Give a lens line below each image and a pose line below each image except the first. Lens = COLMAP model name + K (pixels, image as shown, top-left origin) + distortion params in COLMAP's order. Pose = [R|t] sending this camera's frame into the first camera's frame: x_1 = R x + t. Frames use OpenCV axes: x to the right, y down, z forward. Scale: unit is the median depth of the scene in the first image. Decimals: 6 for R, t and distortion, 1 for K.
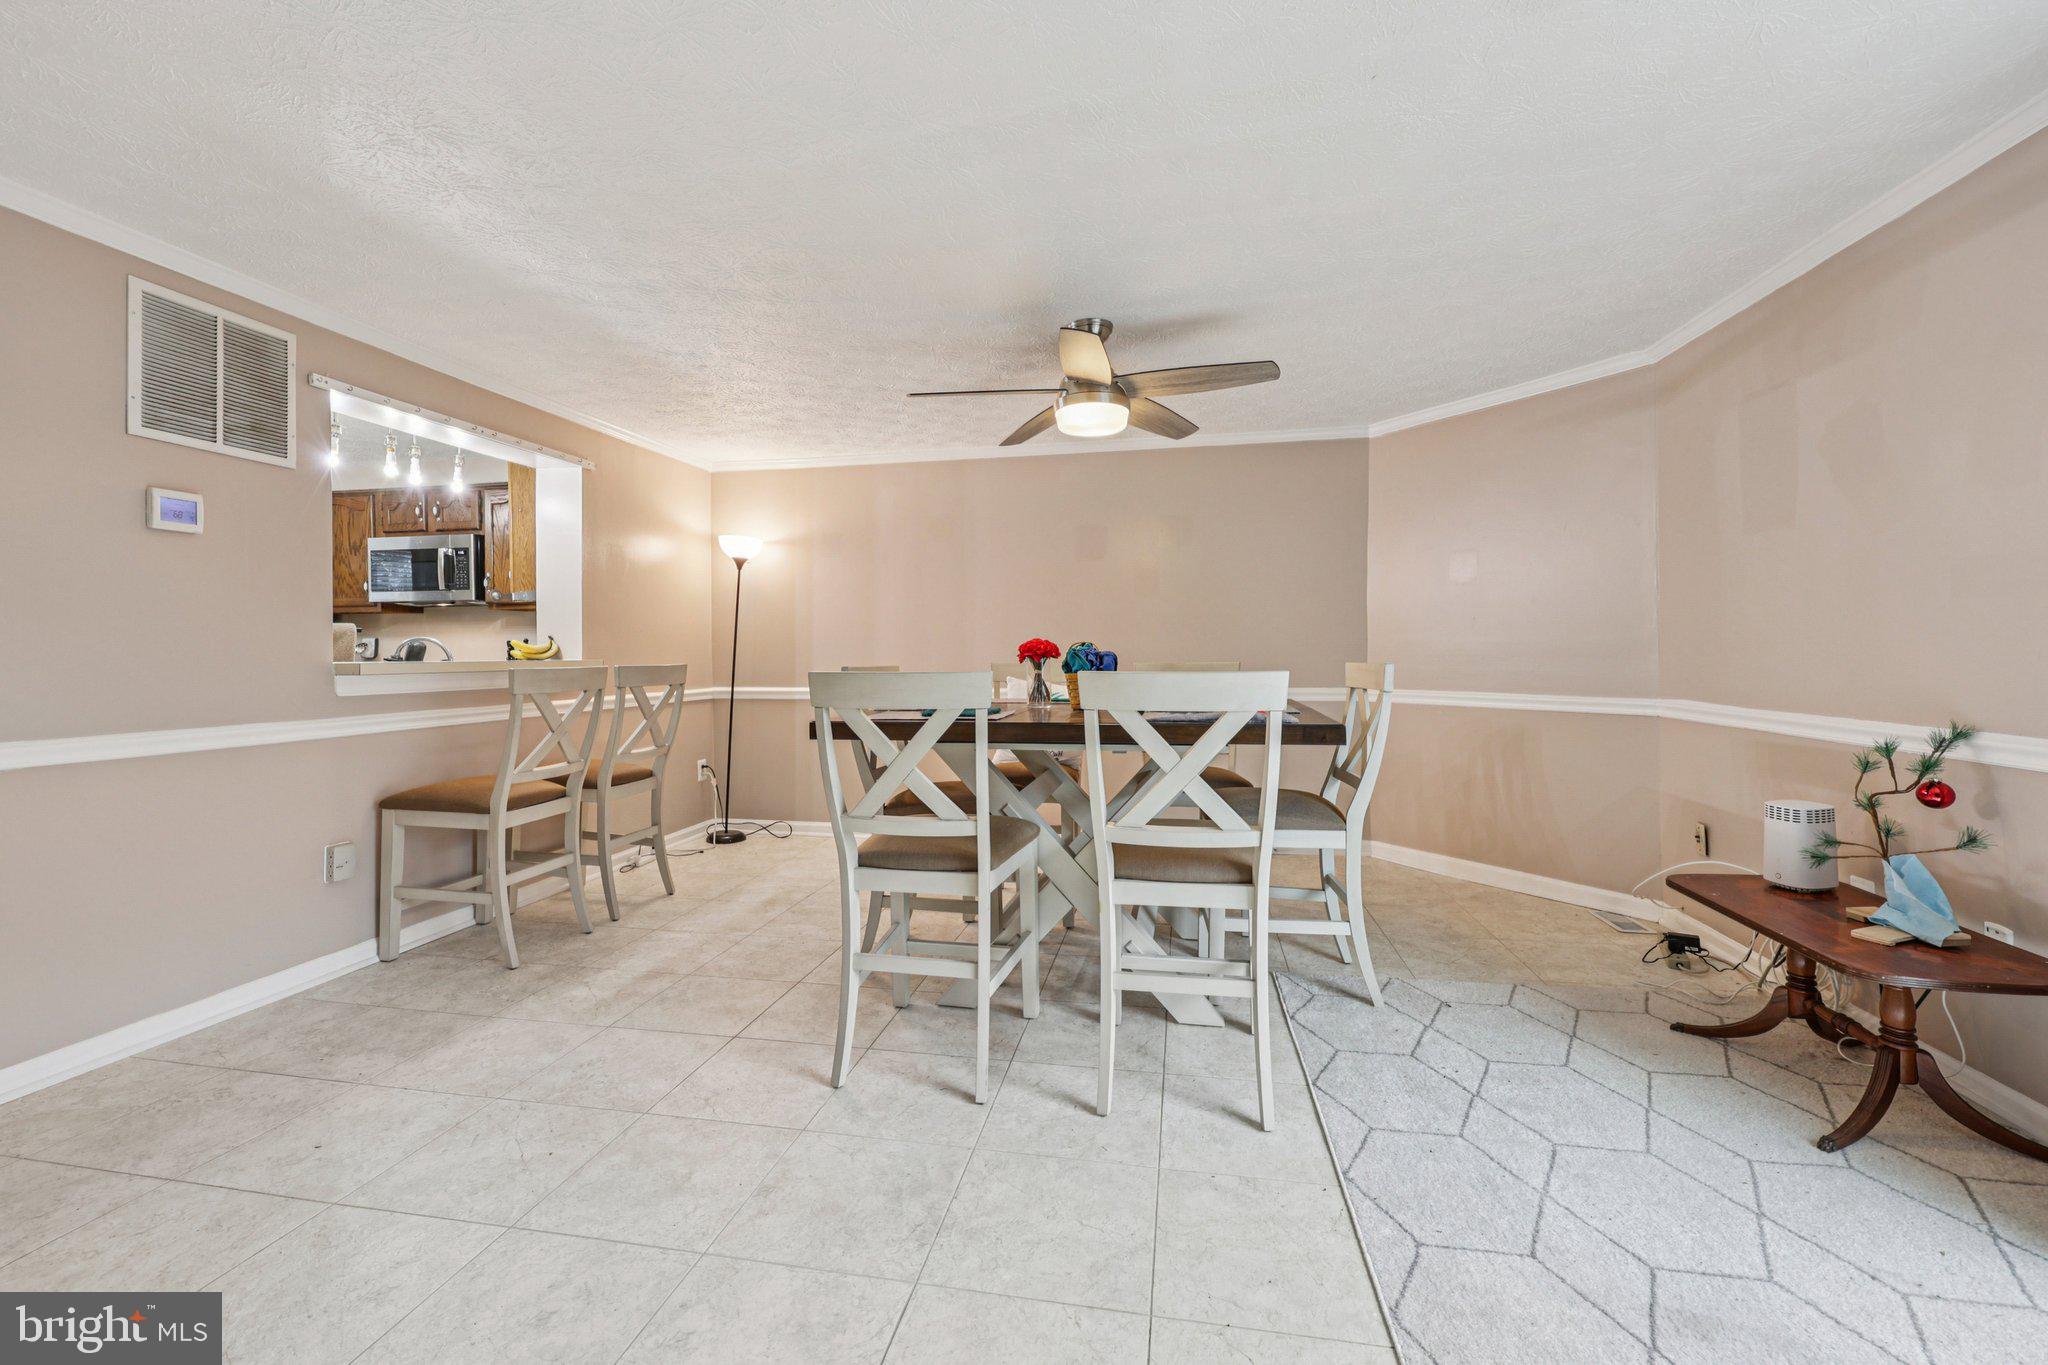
lens RADIAL K [[831.8, 0, 1033.5], [0, 831.8, 656.4], [0, 0, 1]] dist [-0.001738, 0.000254]
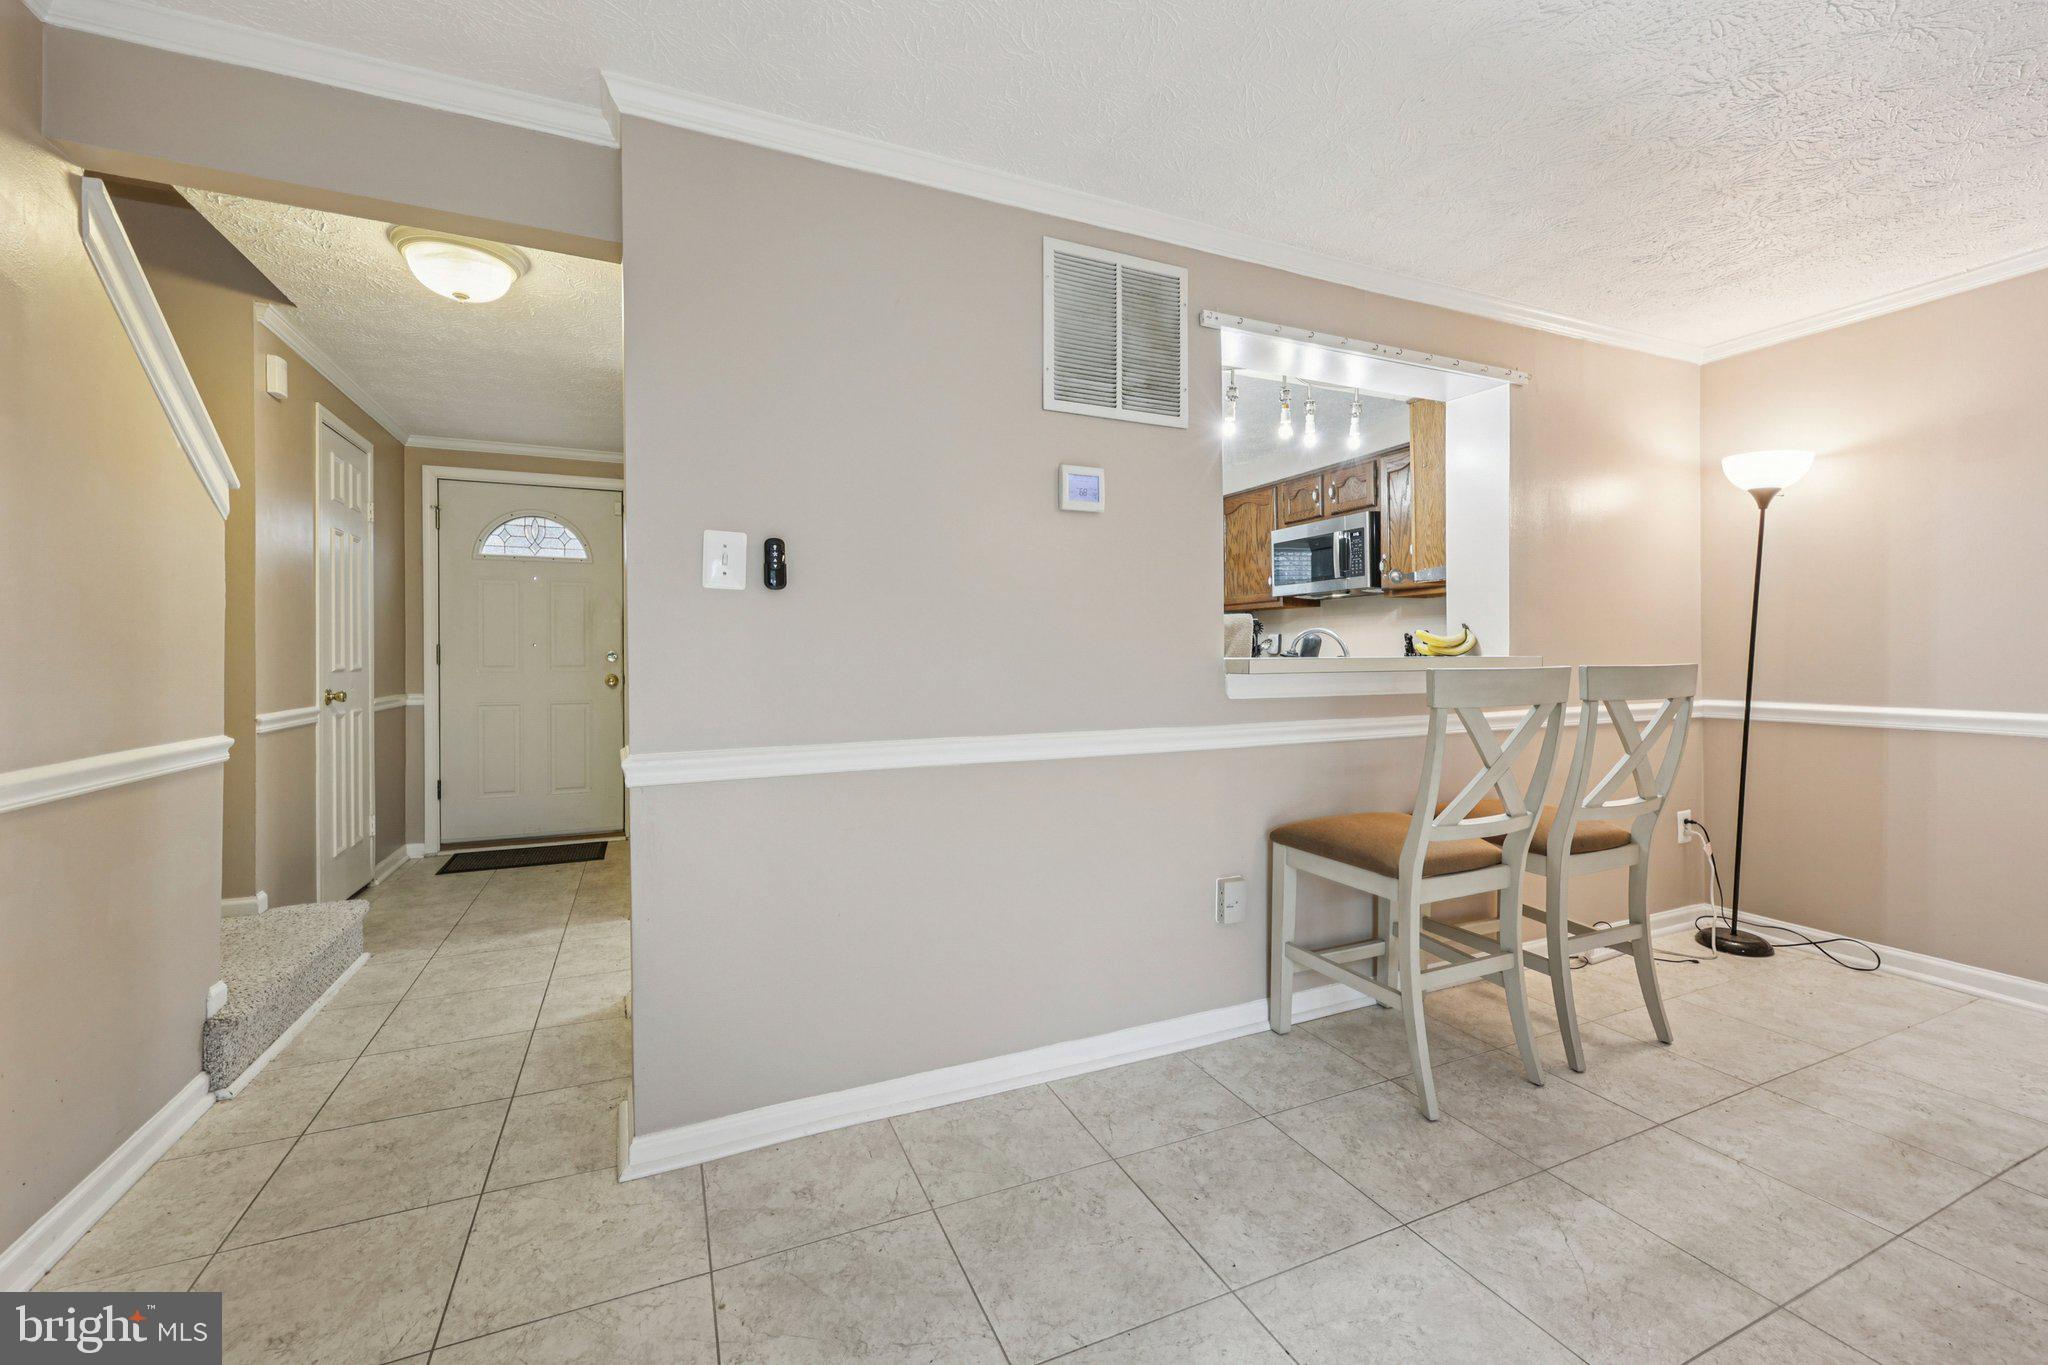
lens RADIAL K [[831.8, 0, 1033.5], [0, 831.8, 656.4], [0, 0, 1]] dist [-0.001738, 0.000254]
pose [[0.567606, 0.002579, -0.823296, -0.190326], [0.000375, 0.999994, 0.003391, 0.001921], [0.823300, -0.002234, 0.567602, 0.264475]]
